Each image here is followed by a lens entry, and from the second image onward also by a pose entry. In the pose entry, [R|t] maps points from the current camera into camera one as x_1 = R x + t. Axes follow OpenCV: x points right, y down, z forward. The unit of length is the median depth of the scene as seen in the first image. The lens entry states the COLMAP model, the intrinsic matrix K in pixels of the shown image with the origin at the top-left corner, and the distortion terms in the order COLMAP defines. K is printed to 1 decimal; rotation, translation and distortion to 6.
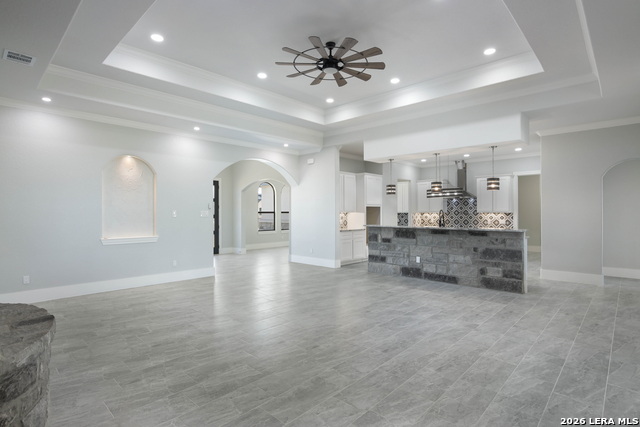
lens RADIAL K [[328.6, 0, 321.4], [0, 328.6, 212.3], [0, 0, 1]] dist [-0.002772, -0.000641]
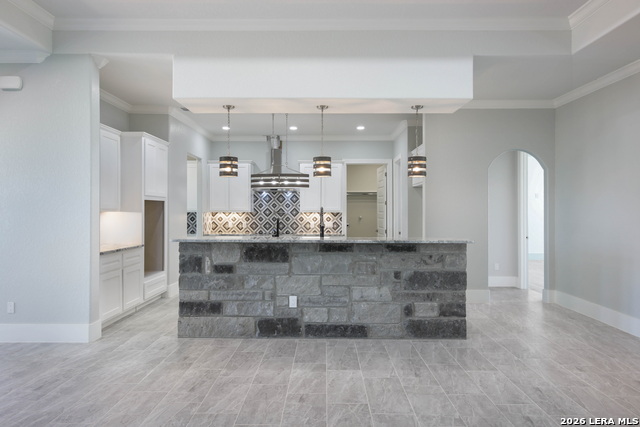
lens RADIAL K [[401.5, 0, 320.9], [0, 401.5, 211.0], [0, 0, 1]] dist [0.002258, 0.000936]
pose [[0.735756, 0.003378, 0.677239, -0.108621], [-0.003146, 0.999994, -0.001570, -0.000391], [-0.677240, -0.000975, 0.735762, 0.491619]]
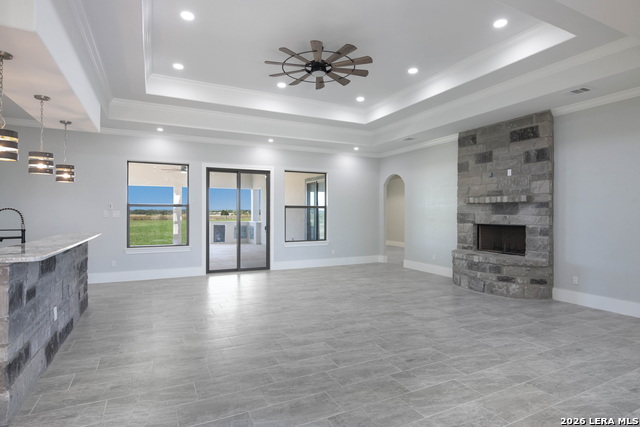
lens RADIAL K [[339.6, 0, 323.3], [0, 339.6, 213.0], [0, 0, 1]] dist [-0.002827, -0.000370]
pose [[-0.939296, -0.003734, 0.343086, -0.234268], [-0.002917, 0.999992, 0.002898, -0.001410], [-0.343094, 0.001722, -0.939299, 1.341996]]
